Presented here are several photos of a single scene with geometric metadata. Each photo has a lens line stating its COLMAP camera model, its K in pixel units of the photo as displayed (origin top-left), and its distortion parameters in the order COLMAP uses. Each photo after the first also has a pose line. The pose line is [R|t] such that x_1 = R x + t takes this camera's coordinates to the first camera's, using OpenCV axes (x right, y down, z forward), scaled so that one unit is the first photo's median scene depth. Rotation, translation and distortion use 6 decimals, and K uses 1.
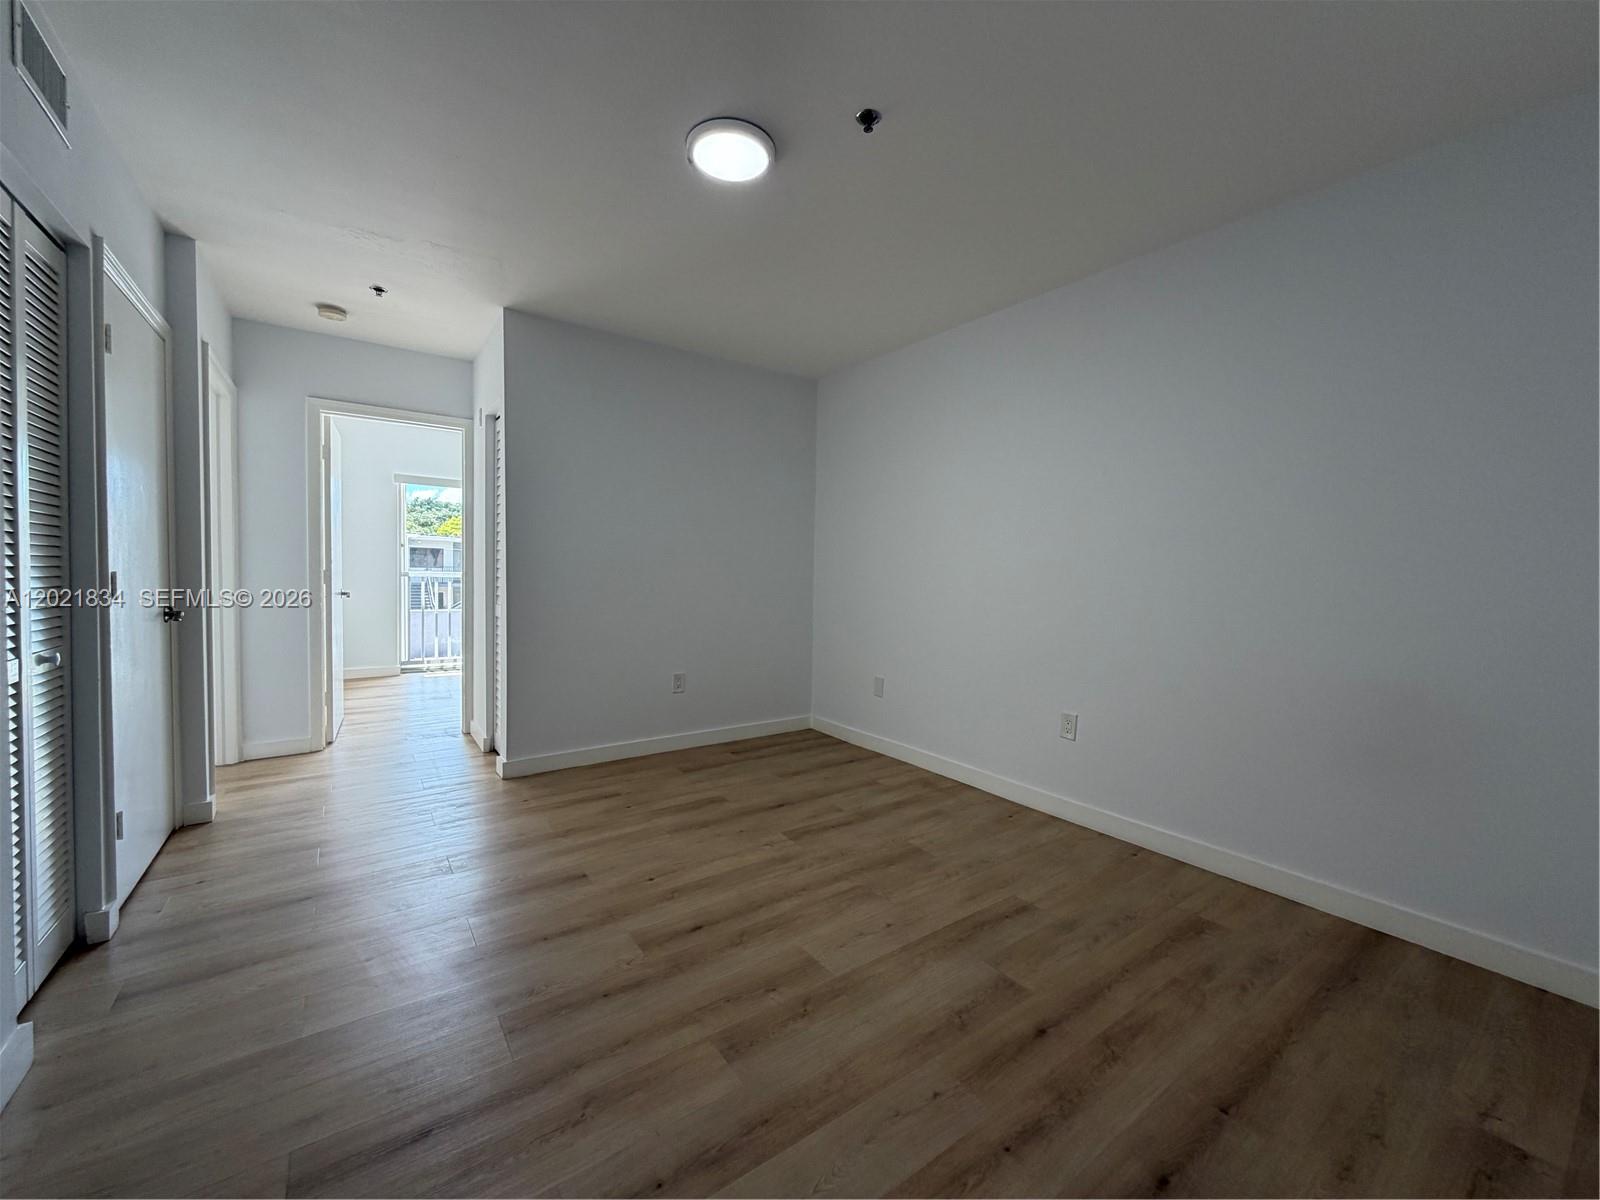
lens RADIAL K [[641.7, 0, 797.5], [0, 641.7, 596.6], [0, 0, 1]] dist [0.000851, -0.000075]
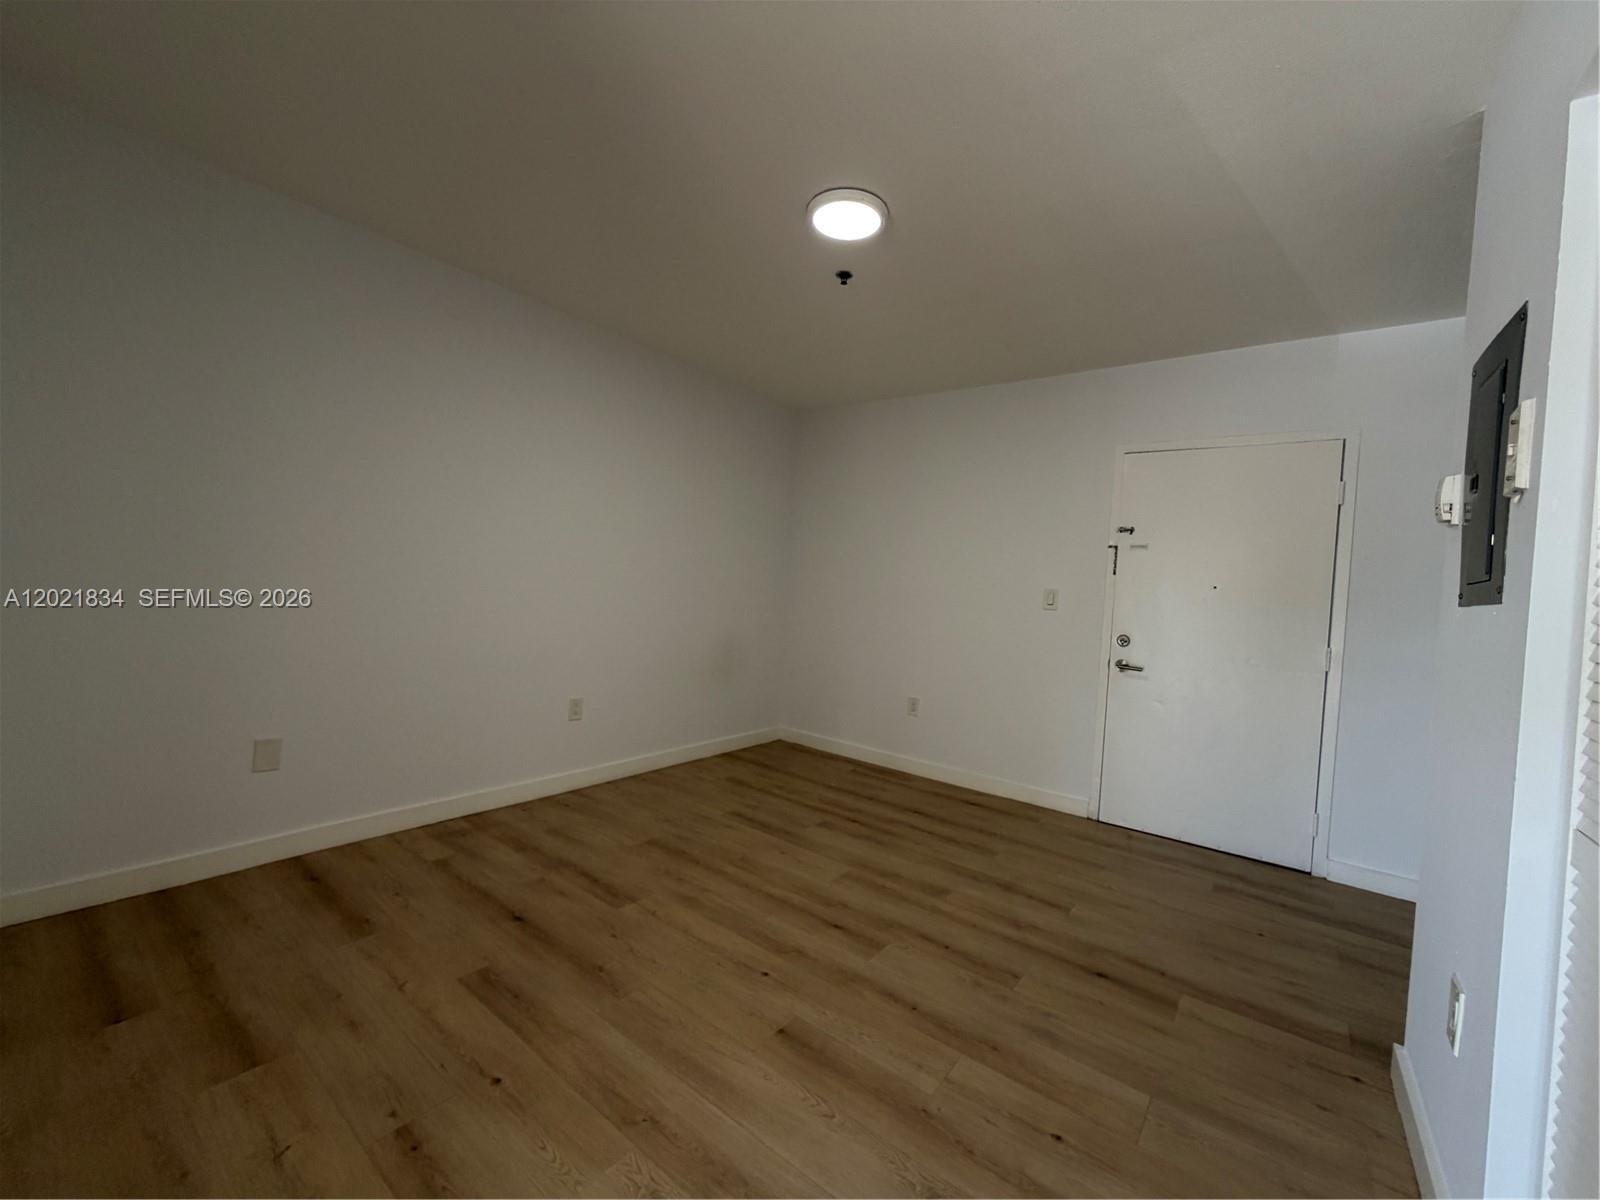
lens RADIAL K [[641.7, 0, 797.2], [0, 641.7, 596.8], [0, 0, 1]] dist [0.000851, -0.000075]
pose [[-0.286638, -0.060106, 0.956152, -0.936525], [-0.028911, 0.998118, 0.054077, -0.090936], [-0.957603, -0.012143, -0.287836, 1.116064]]
